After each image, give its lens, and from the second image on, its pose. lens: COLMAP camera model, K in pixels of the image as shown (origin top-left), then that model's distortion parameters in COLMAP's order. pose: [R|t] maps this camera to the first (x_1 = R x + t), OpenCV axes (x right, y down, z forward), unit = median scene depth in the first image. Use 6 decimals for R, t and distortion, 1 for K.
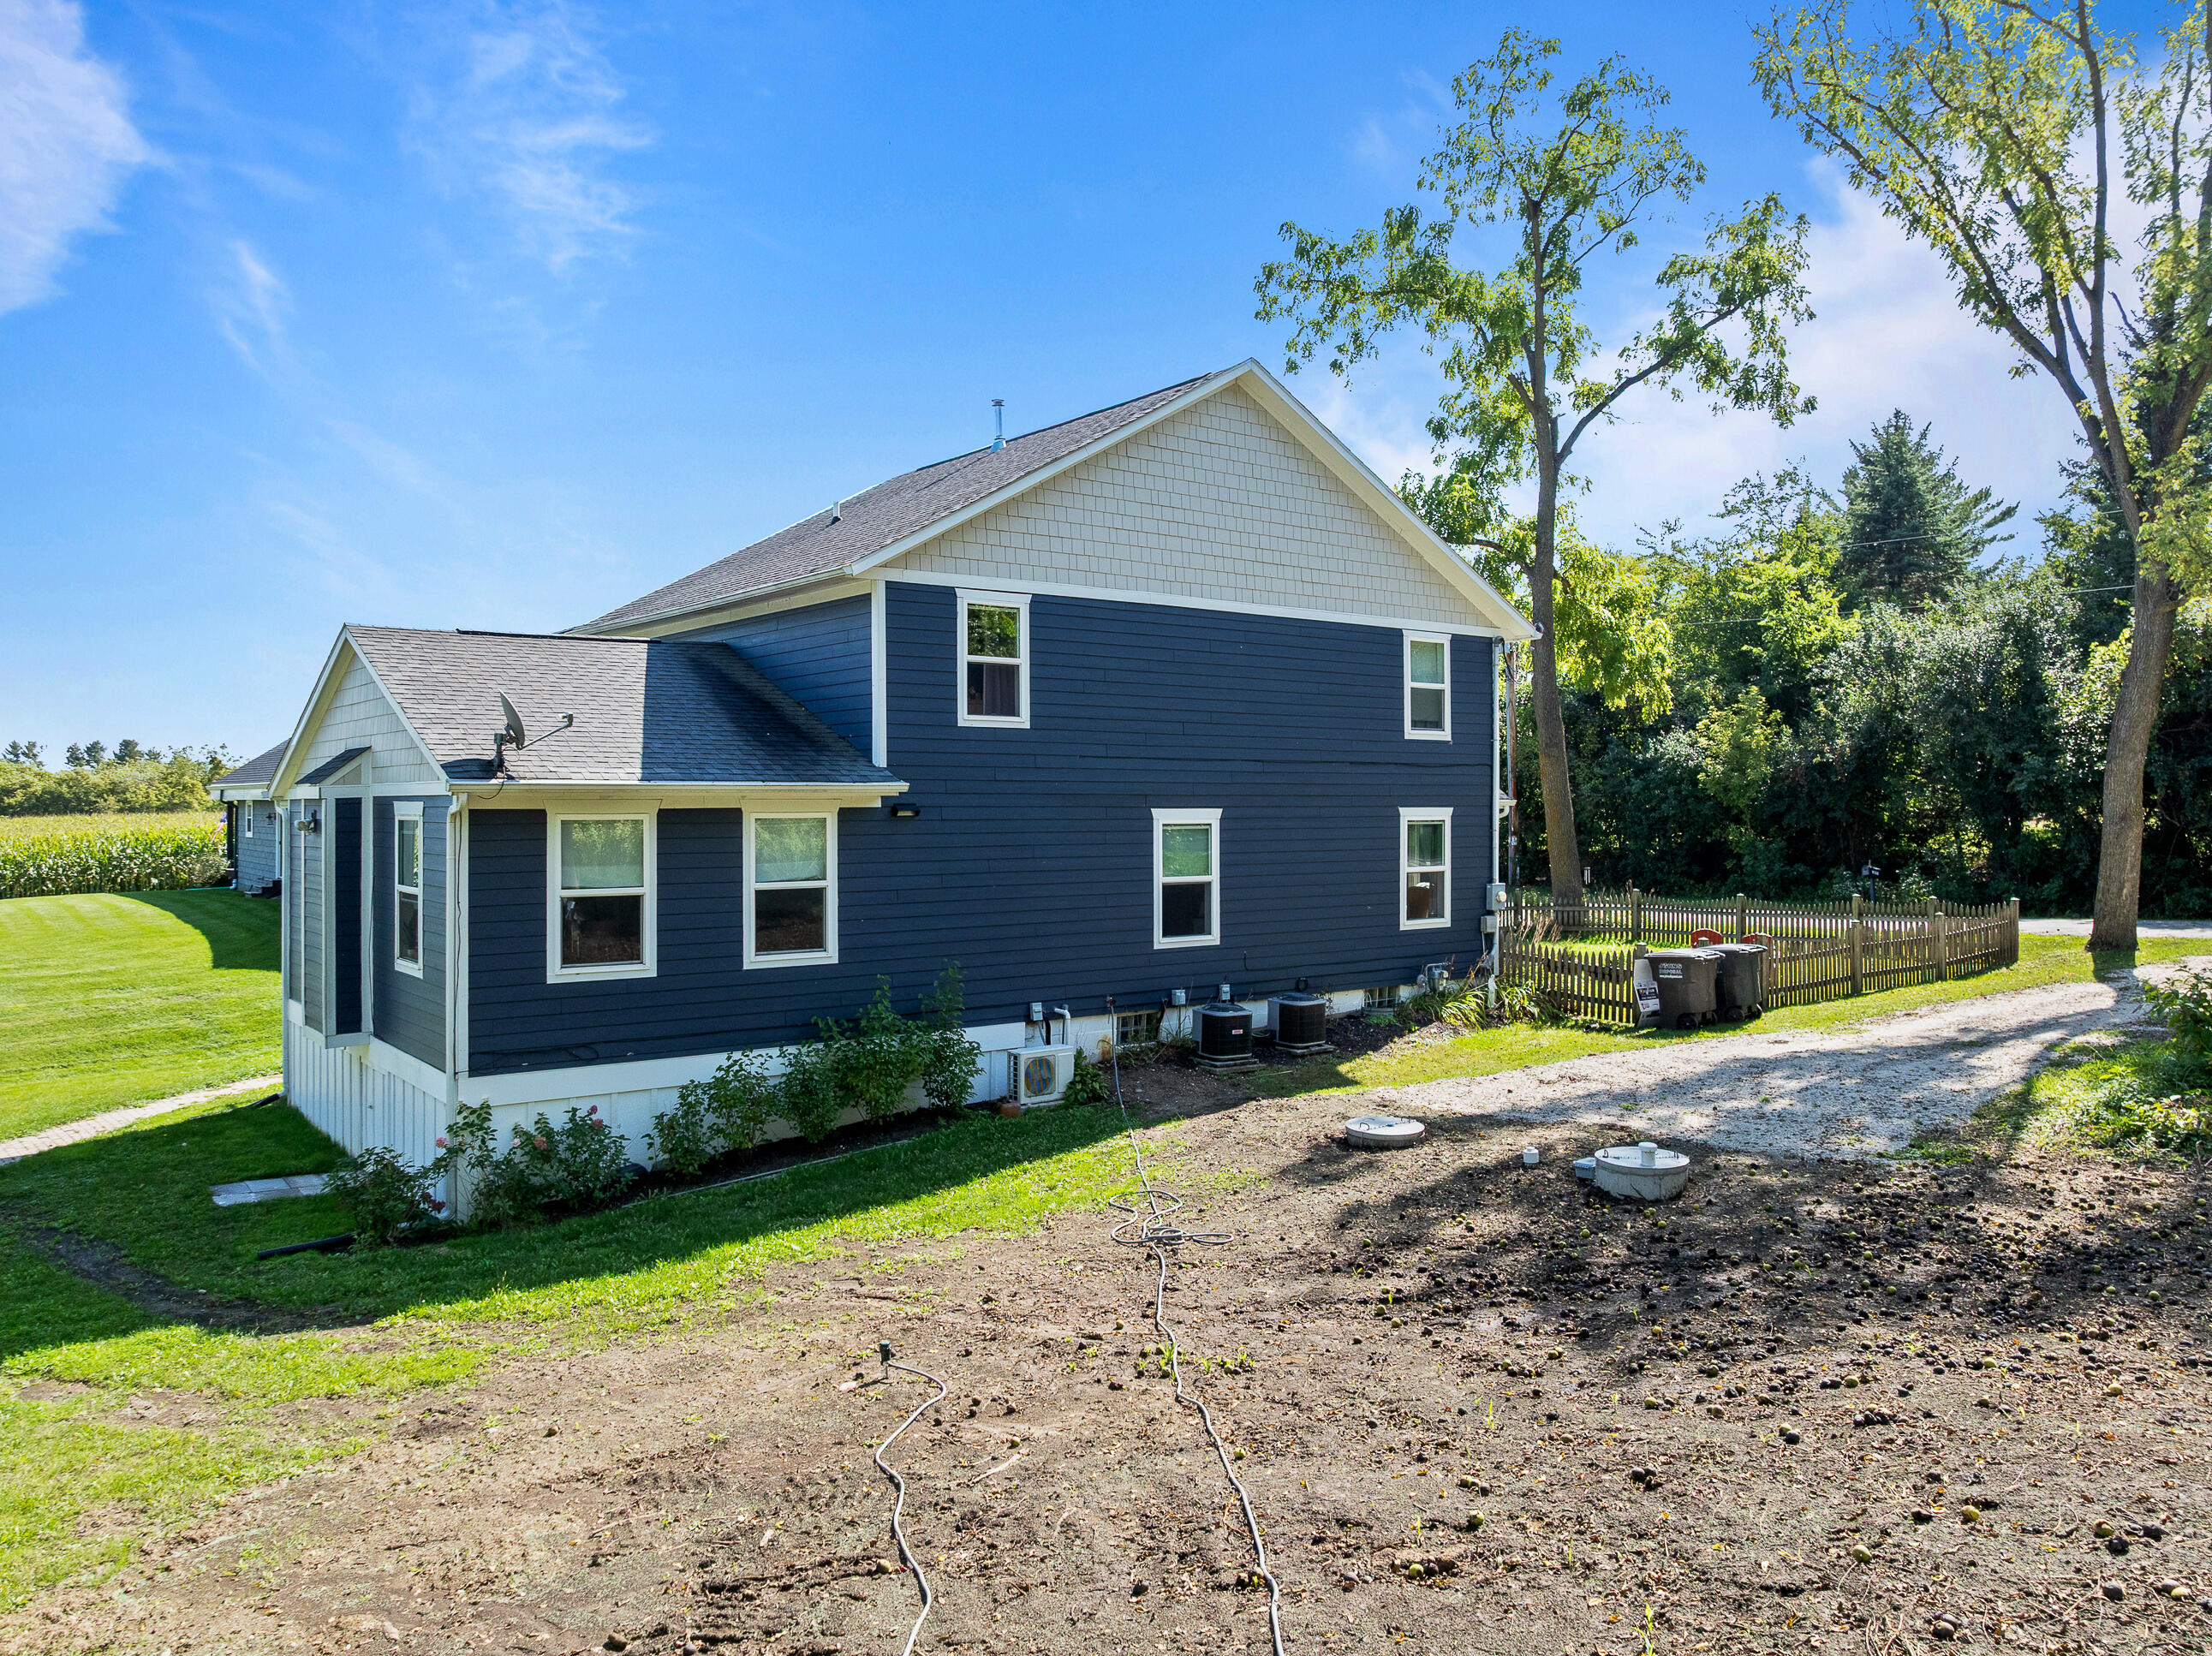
lens RADIAL K [[1603.1, 0, 1118.1], [0, 1603.1, 821.2], [0, 0, 1]] dist [-0.041383, 0.012271]
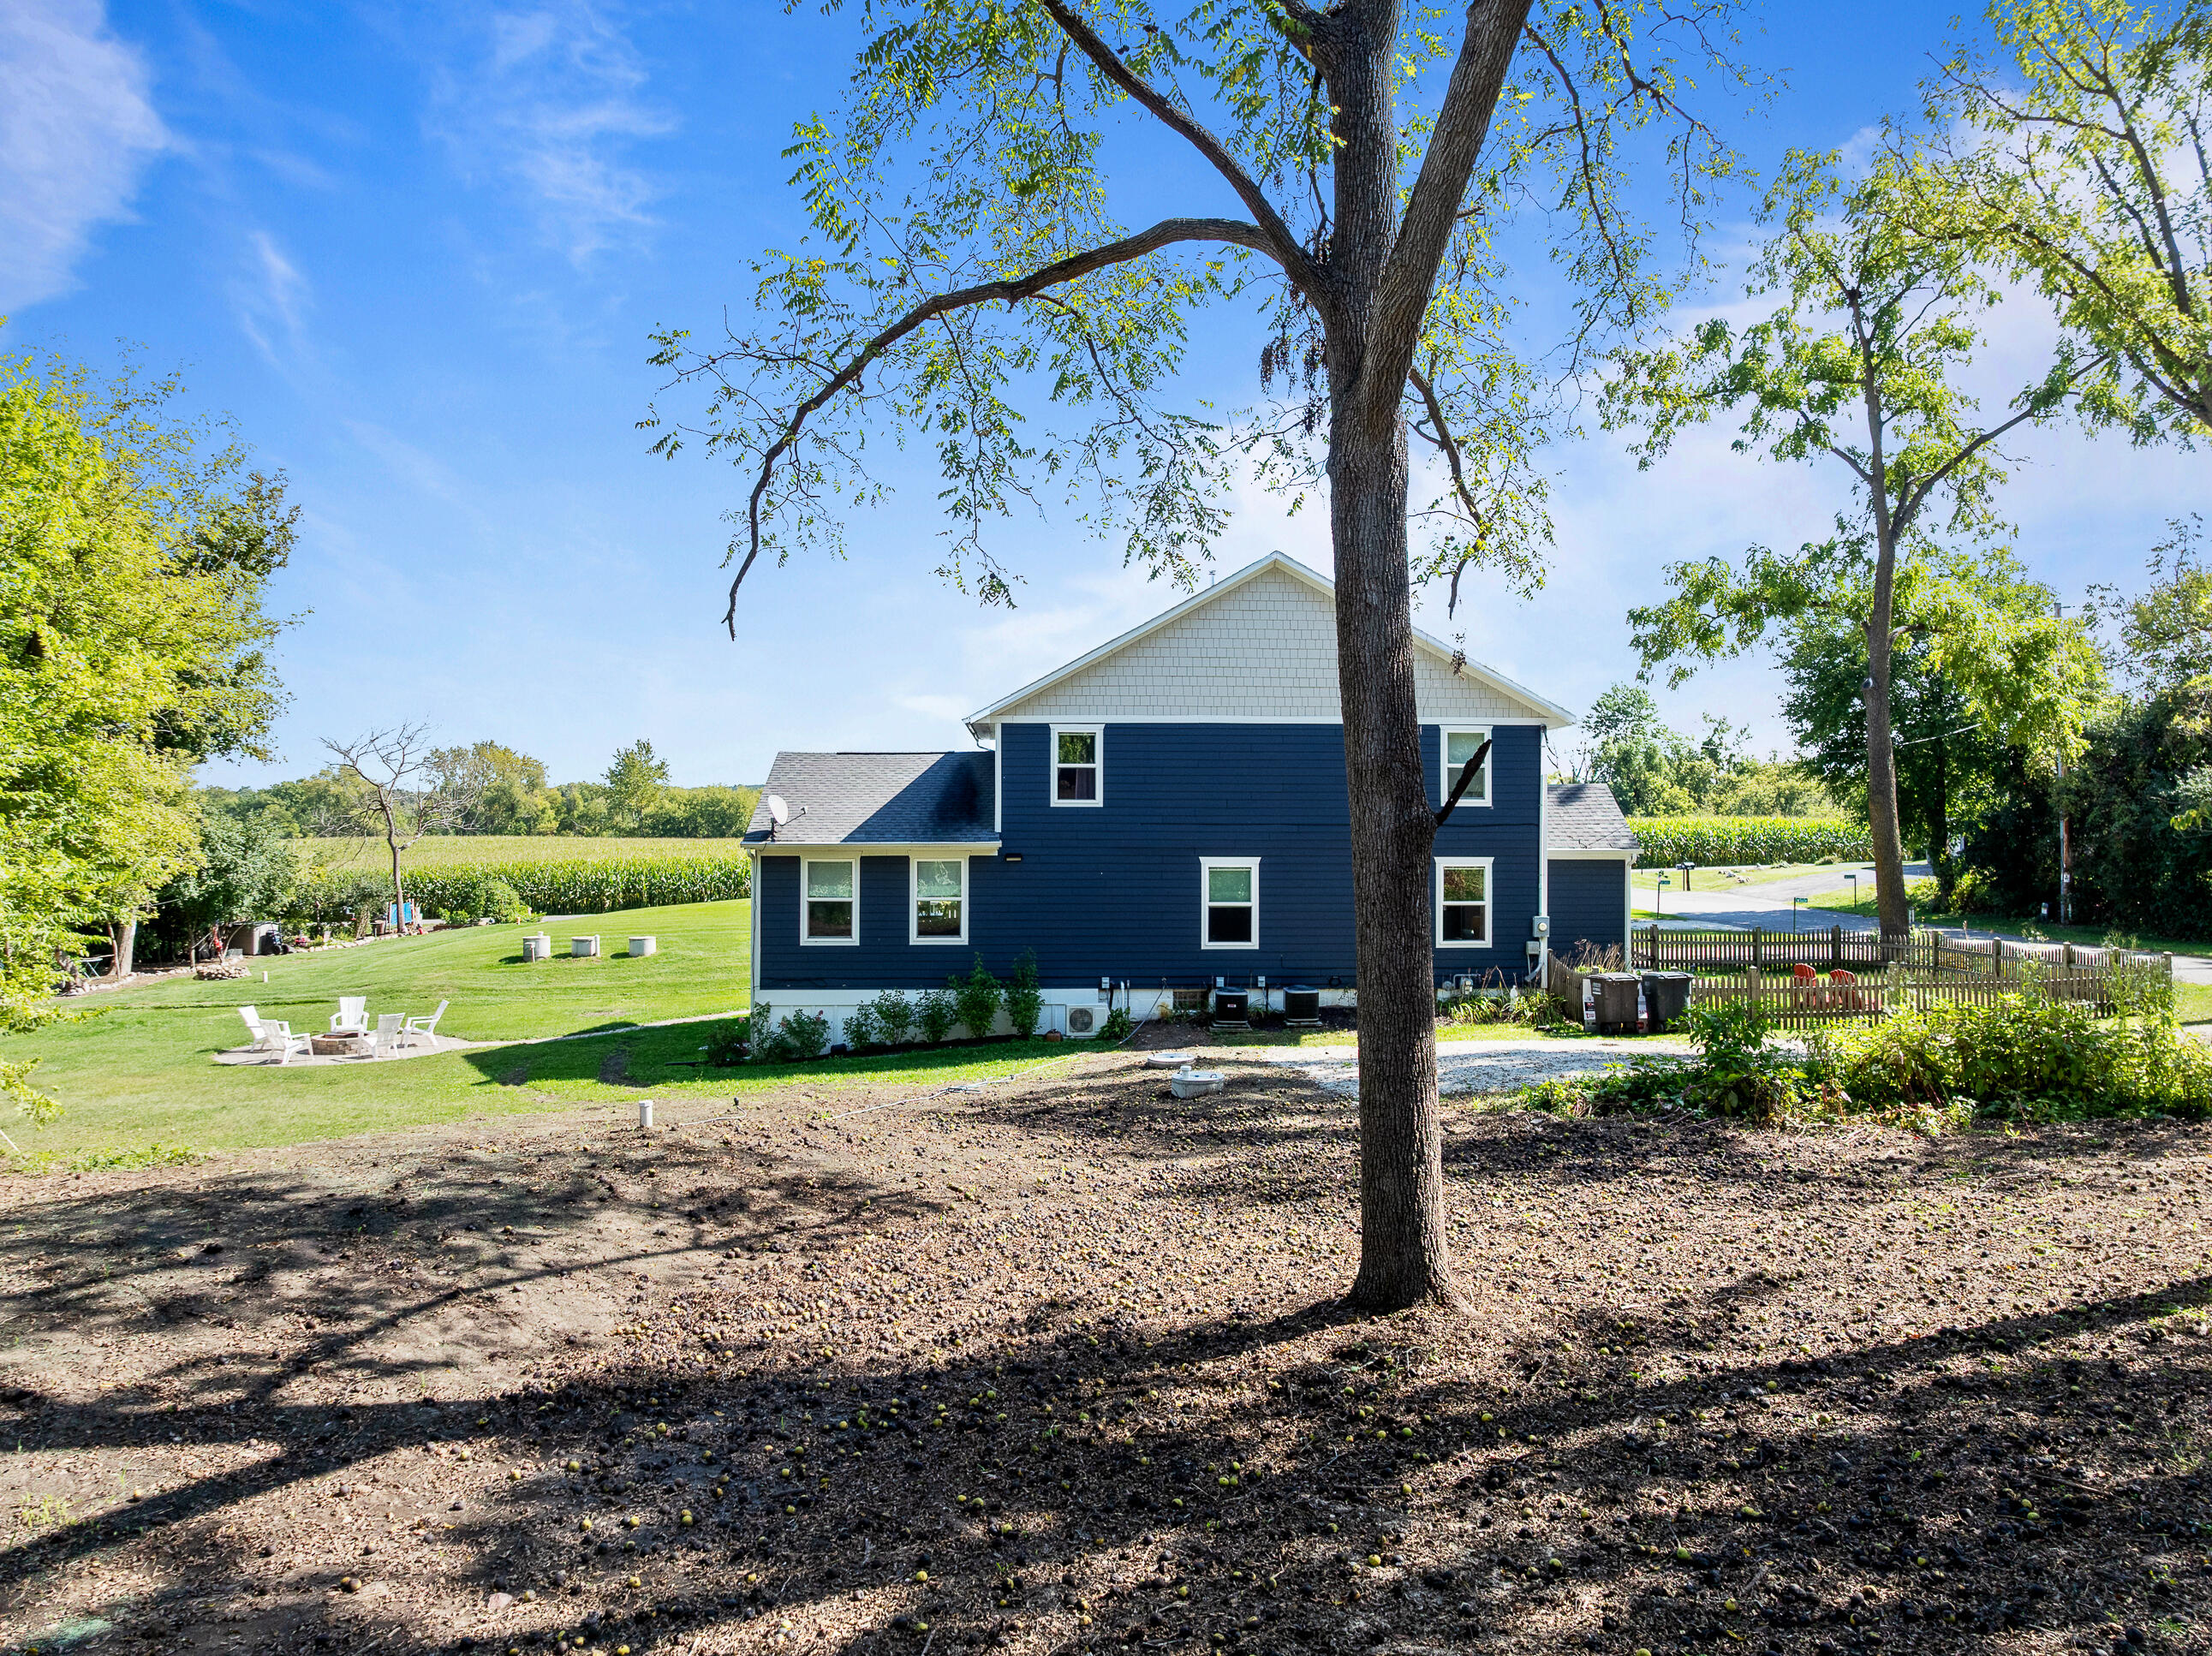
lens RADIAL K [[1603.1, 0, 1118.1], [0, 1603.1, 821.2], [0, 0, 1]] dist [-0.041383, 0.012271]
pose [[0.828555, 0.008816, -0.559839, 0.864912], [-0.010247, 0.999947, 0.000581, -0.044864], [0.559814, 0.005255, 0.828601, -0.328278]]
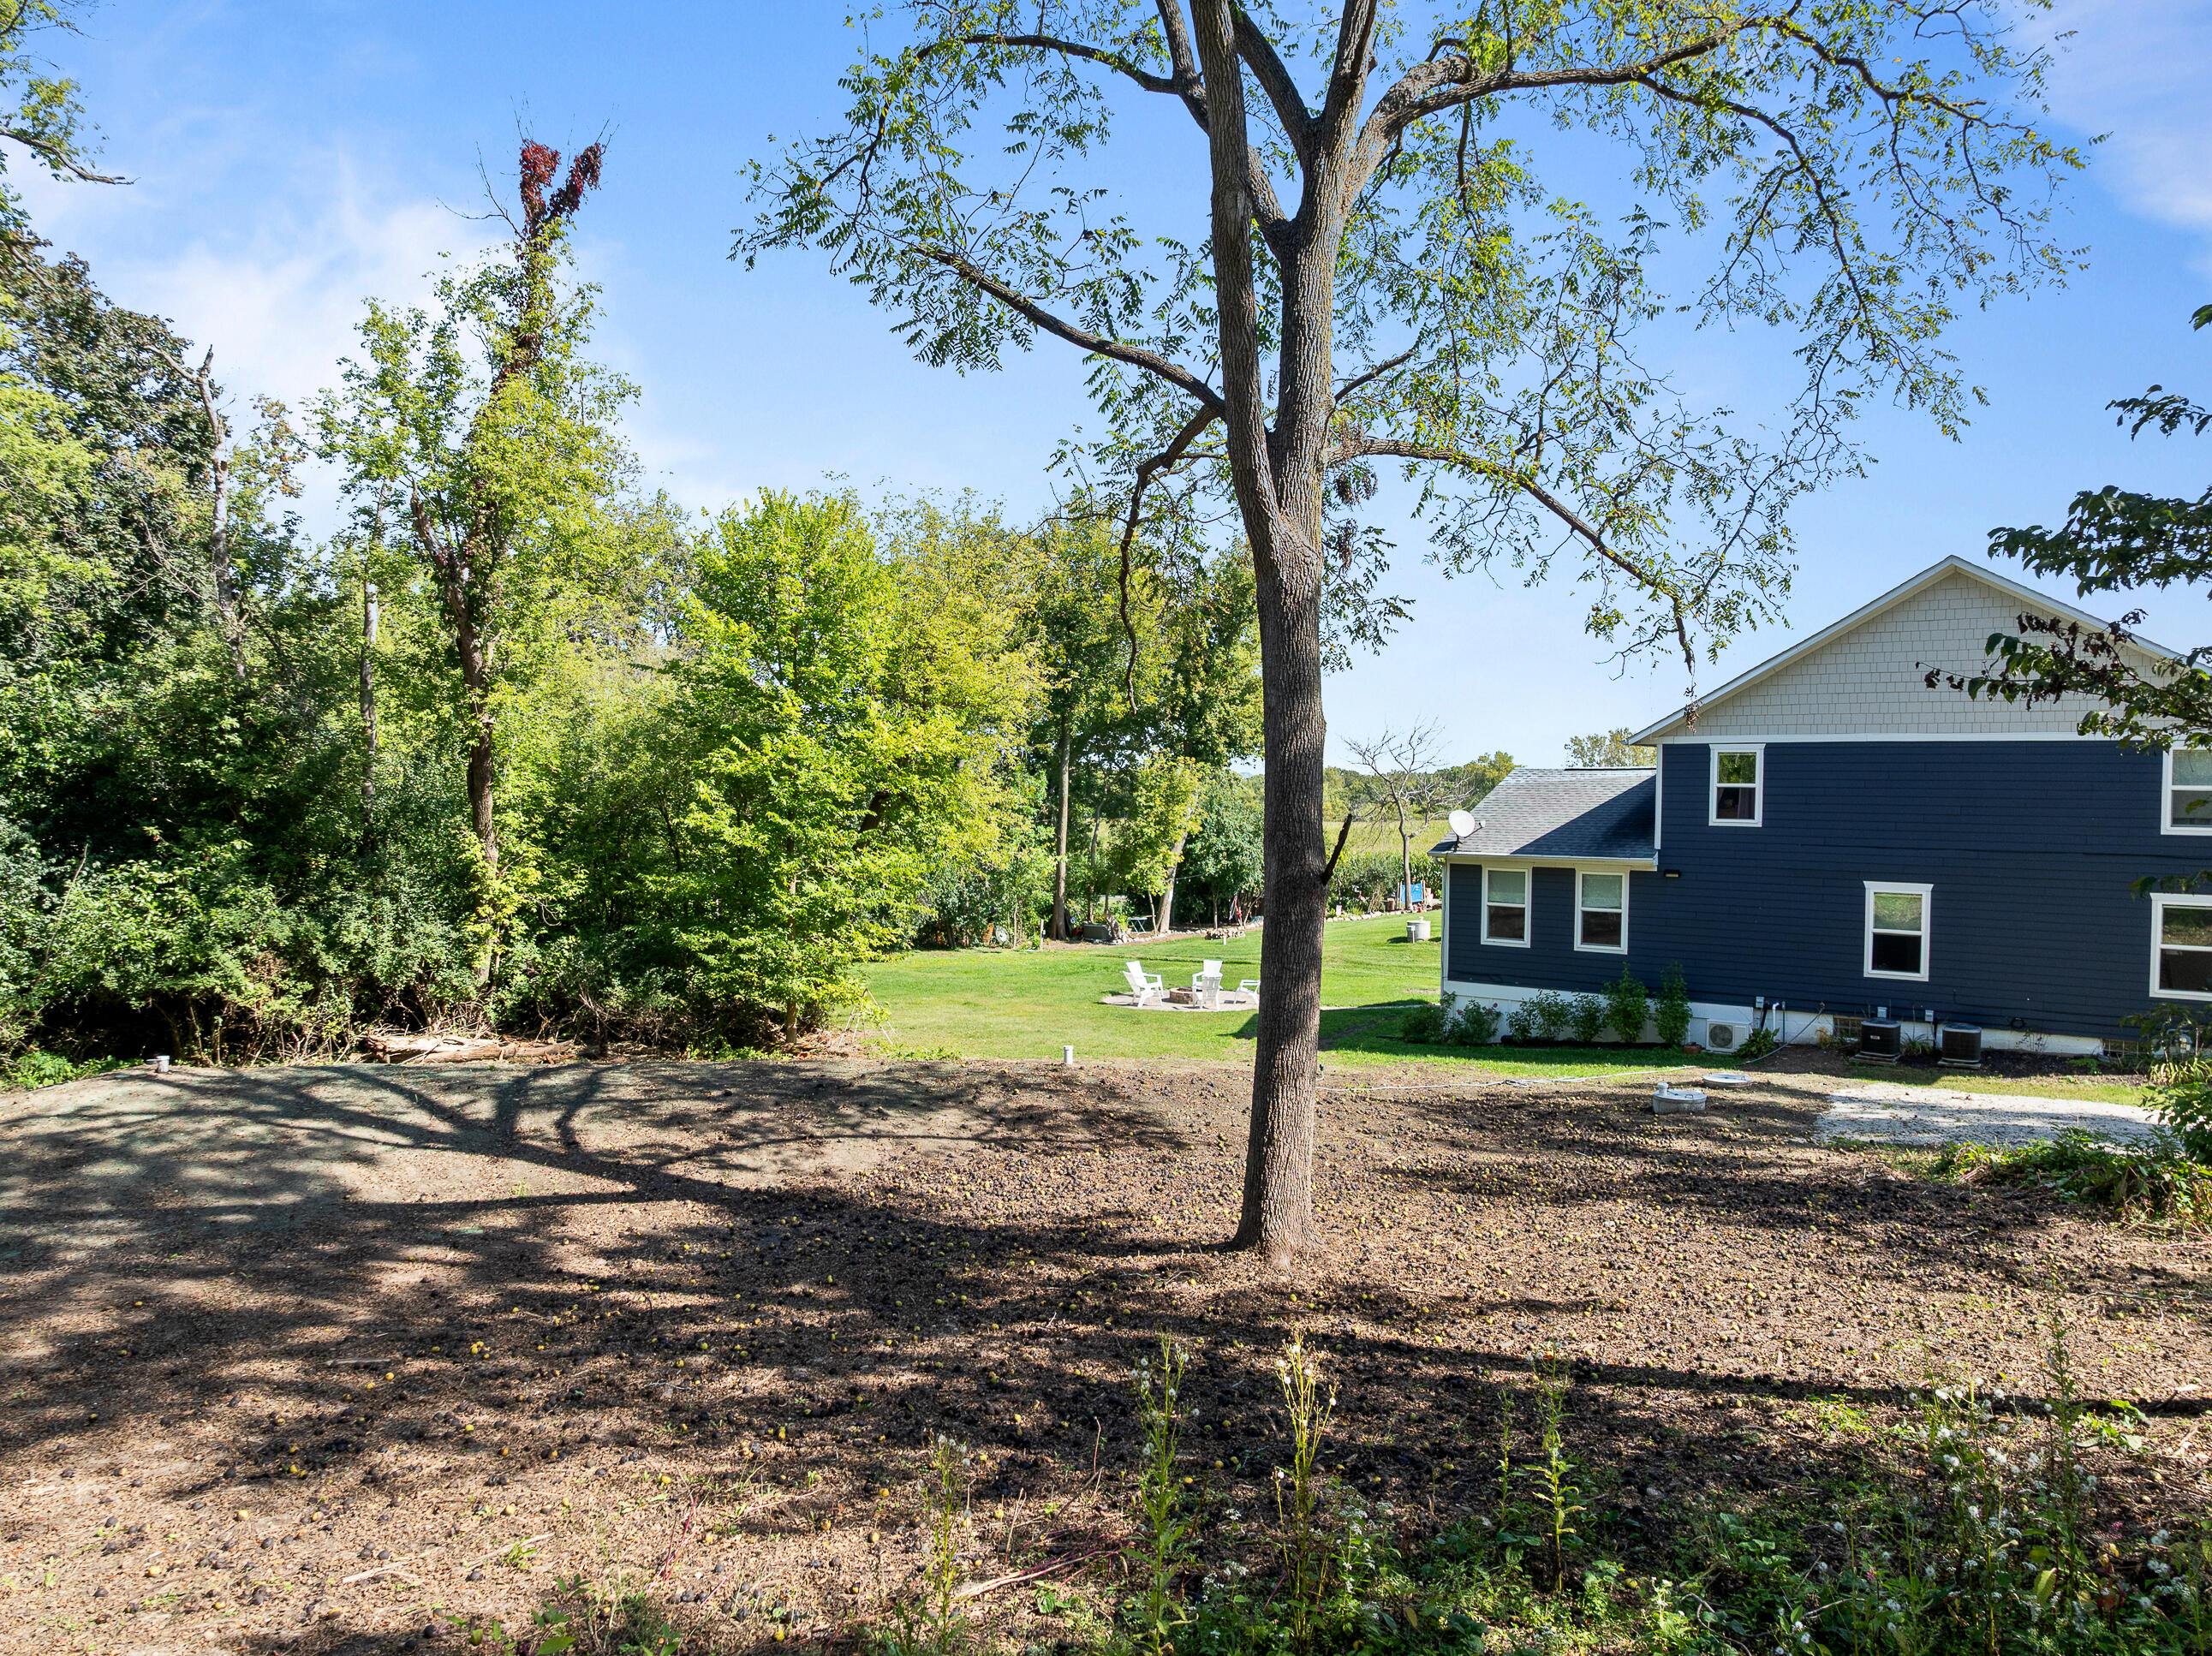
lens RADIAL K [[1605.4, 0, 1111.6], [0, 1605.4, 862.2], [0, 0, 1]] dist [-0.035969, -0.003613]
pose [[0.256213, 0.052272, -0.965206, 1.337375], [-0.018366, 0.998620, 0.049207, -0.089823], [0.966446, 0.005119, 0.256819, -0.045046]]
